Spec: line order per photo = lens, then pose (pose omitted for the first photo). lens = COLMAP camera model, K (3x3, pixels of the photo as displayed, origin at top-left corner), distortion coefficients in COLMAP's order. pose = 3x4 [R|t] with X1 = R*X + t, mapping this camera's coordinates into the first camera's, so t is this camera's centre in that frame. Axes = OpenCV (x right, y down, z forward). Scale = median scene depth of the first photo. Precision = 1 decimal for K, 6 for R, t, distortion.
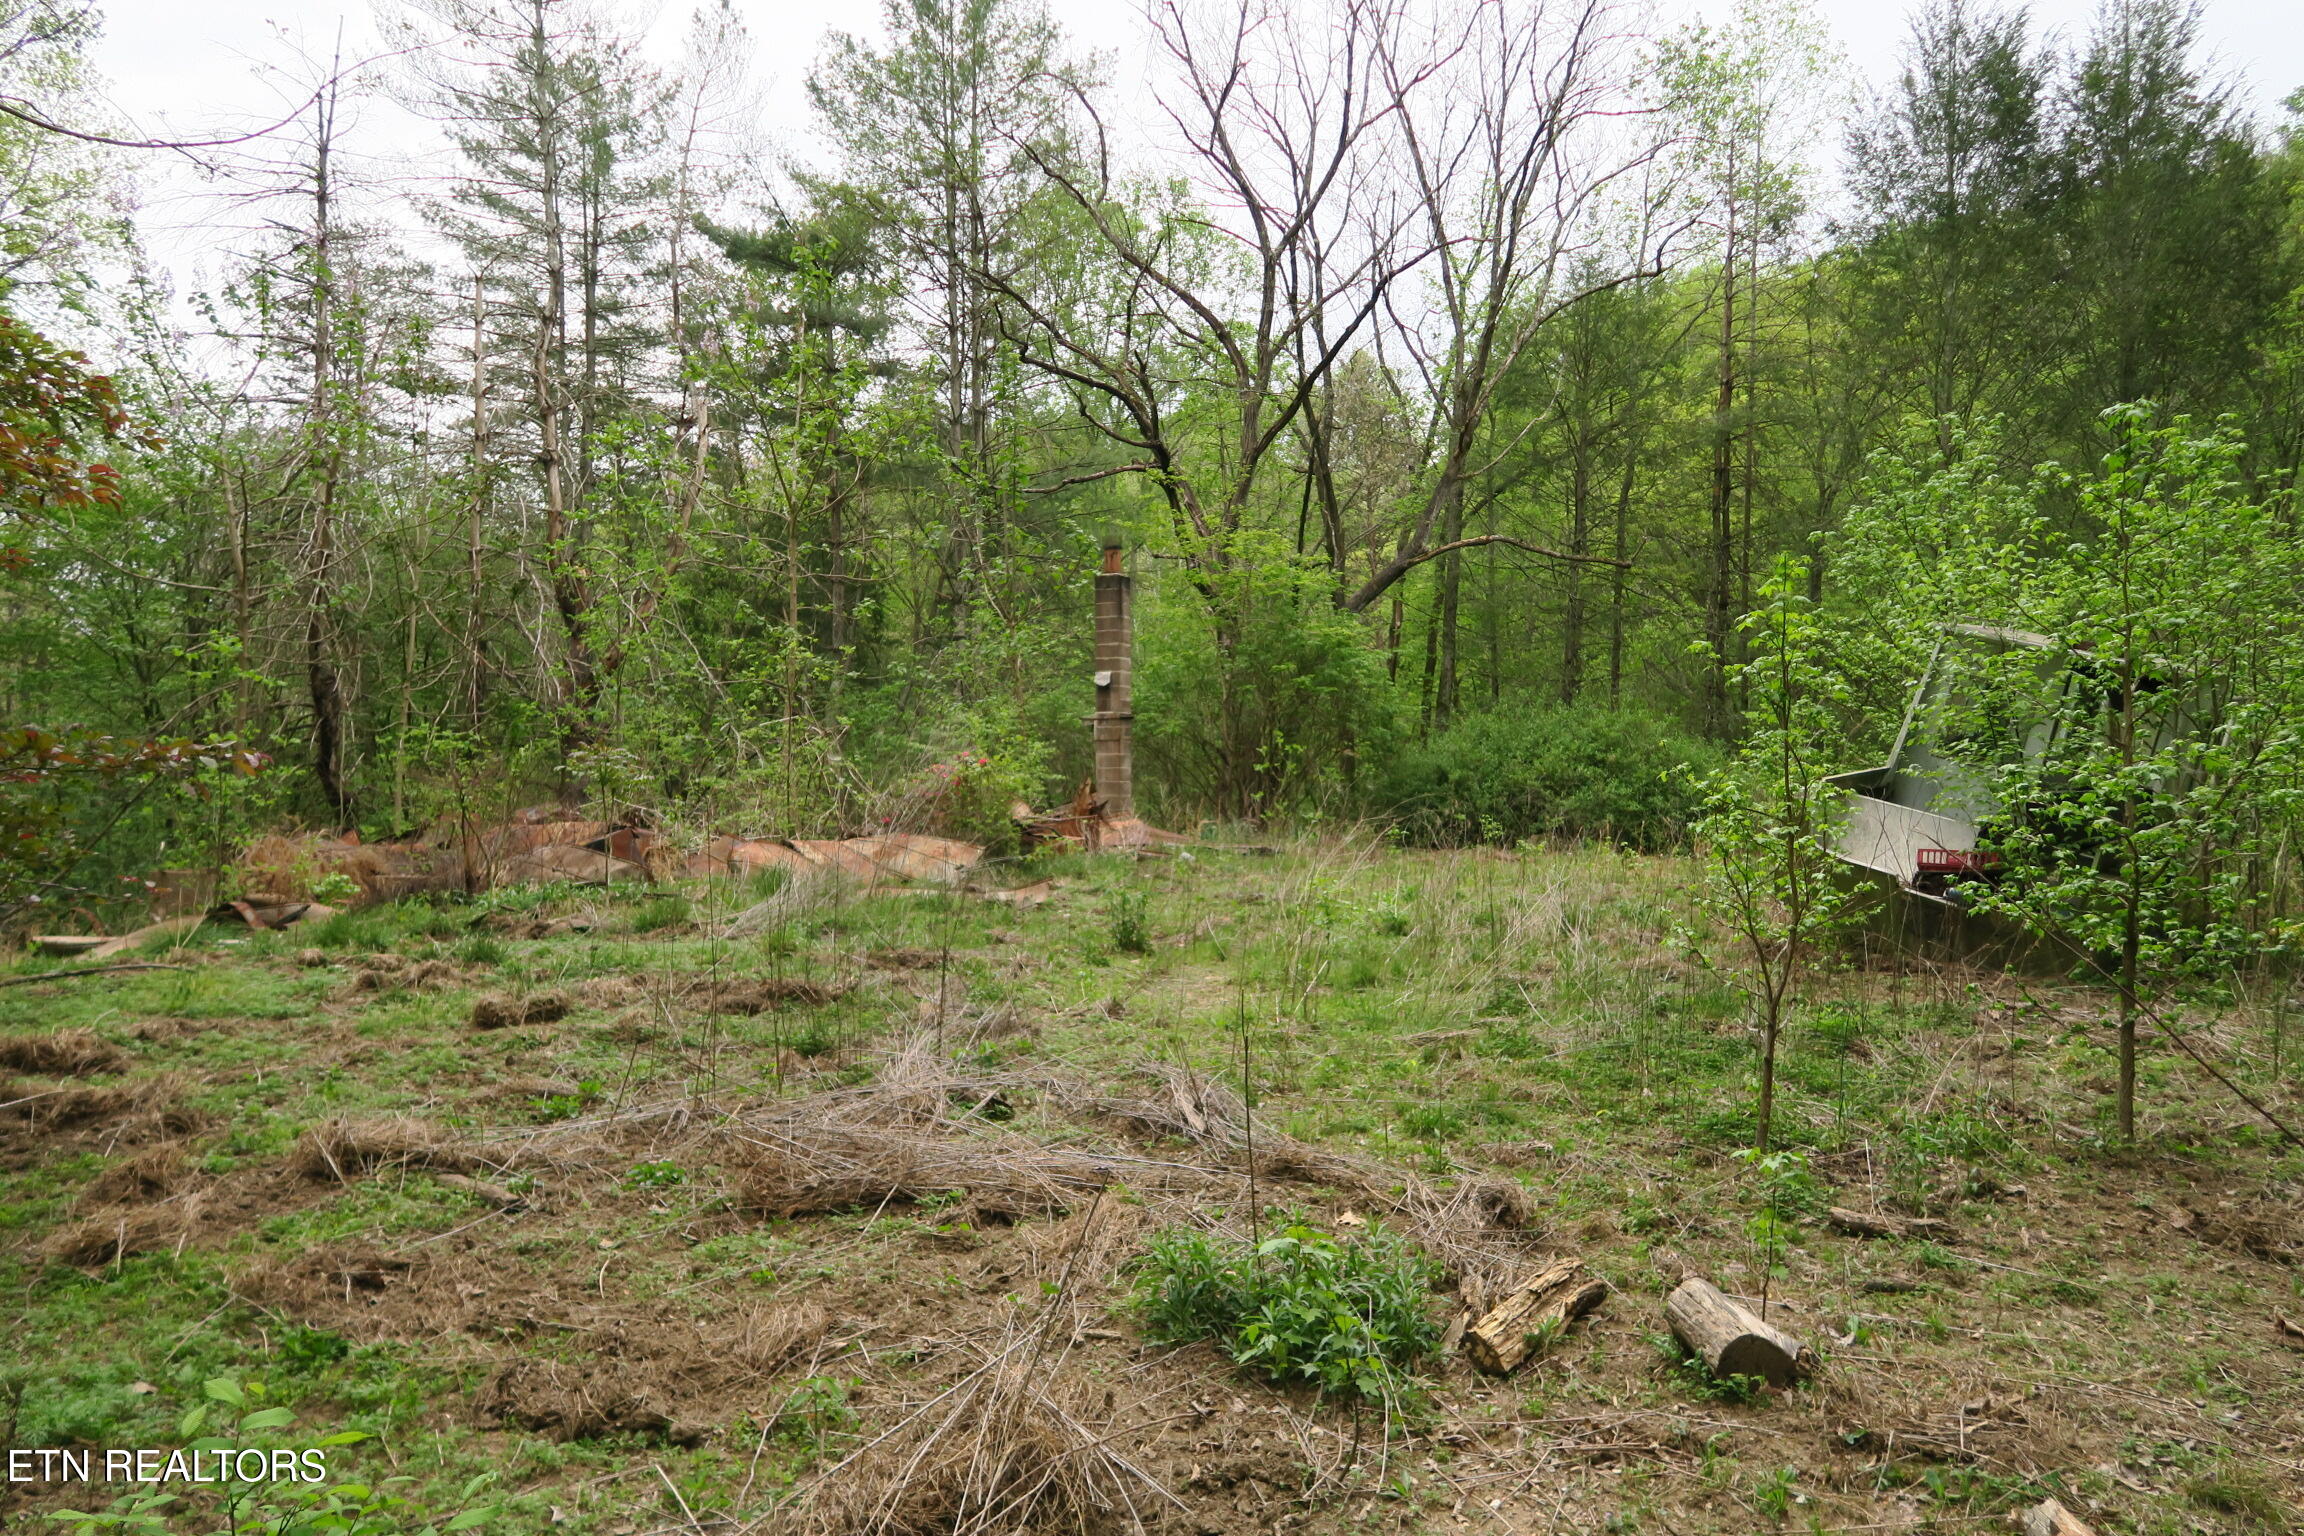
lens RADIAL K [[1597.8, 0, 1152.0], [0, 1597.8, 768.0], [0, 0, 1]] dist [-0.000334, -0.000003]
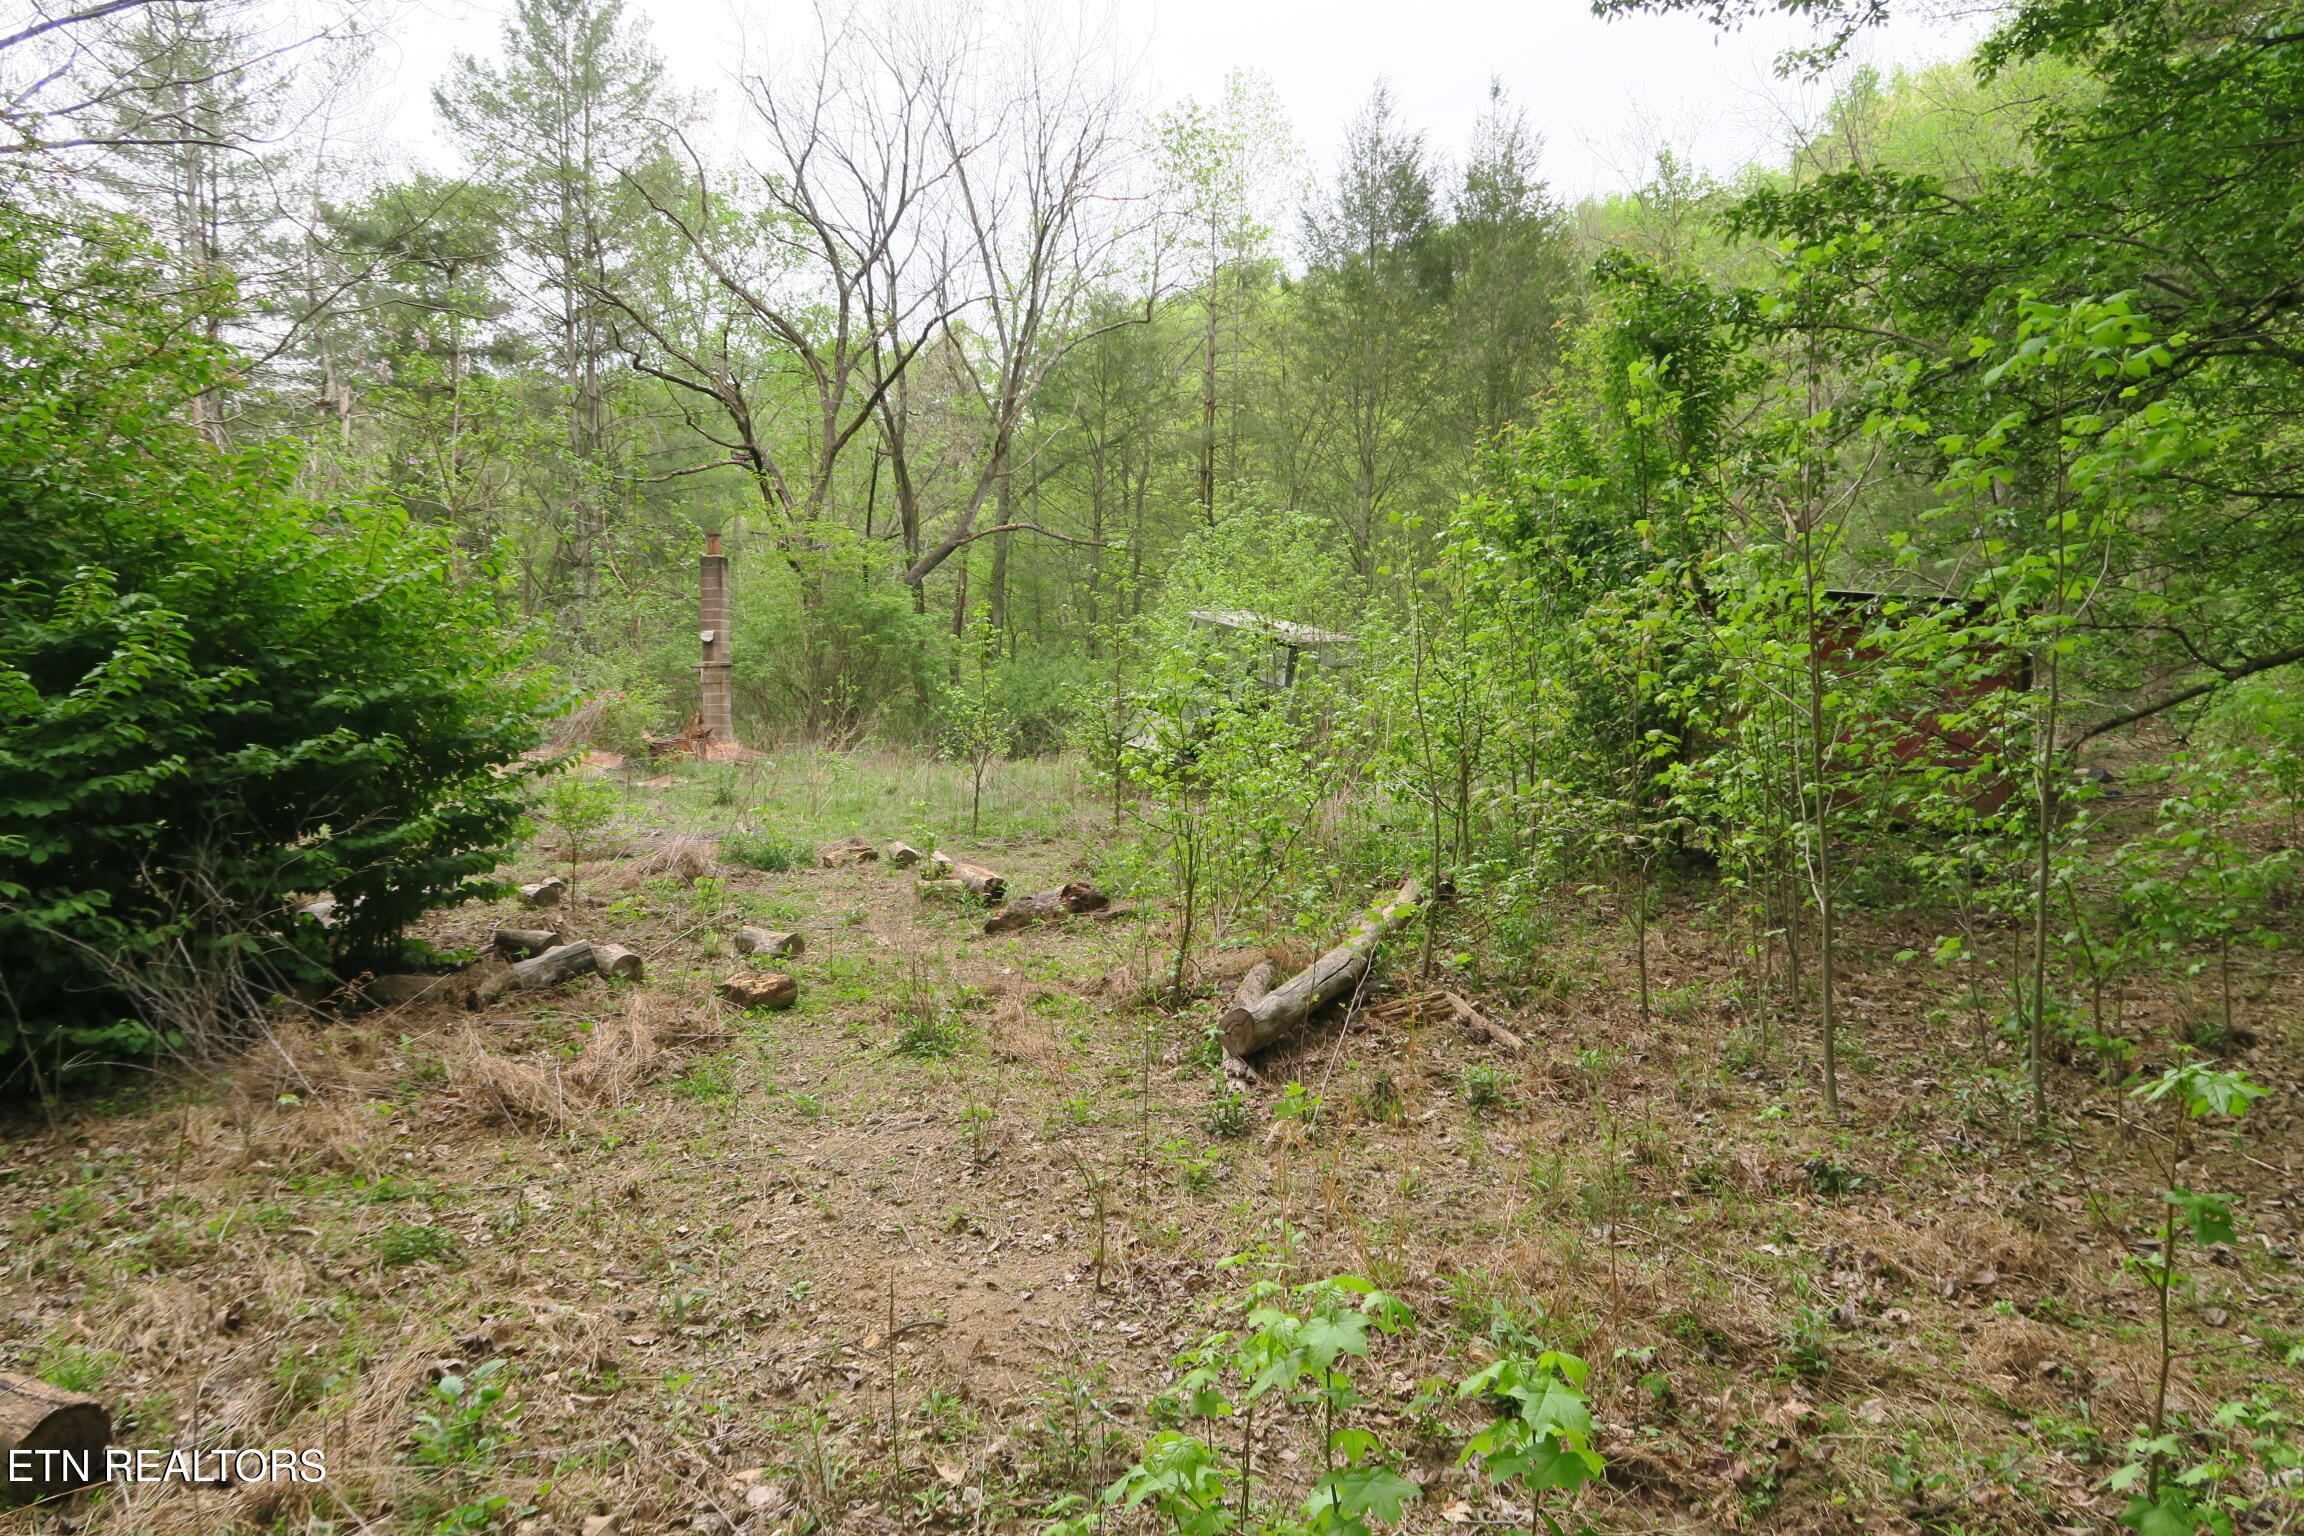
lens RADIAL K [[1592.0, 0, 1152.0], [0, 1592.0, 768.0], [0, 0, 1]] dist [-0.061907, -0.002158]
pose [[0.971430, -0.017325, 0.236691, 0.008606], [0.010003, 0.999435, 0.032103, 0.008373], [-0.237114, -0.028818, 0.971054, -0.210508]]
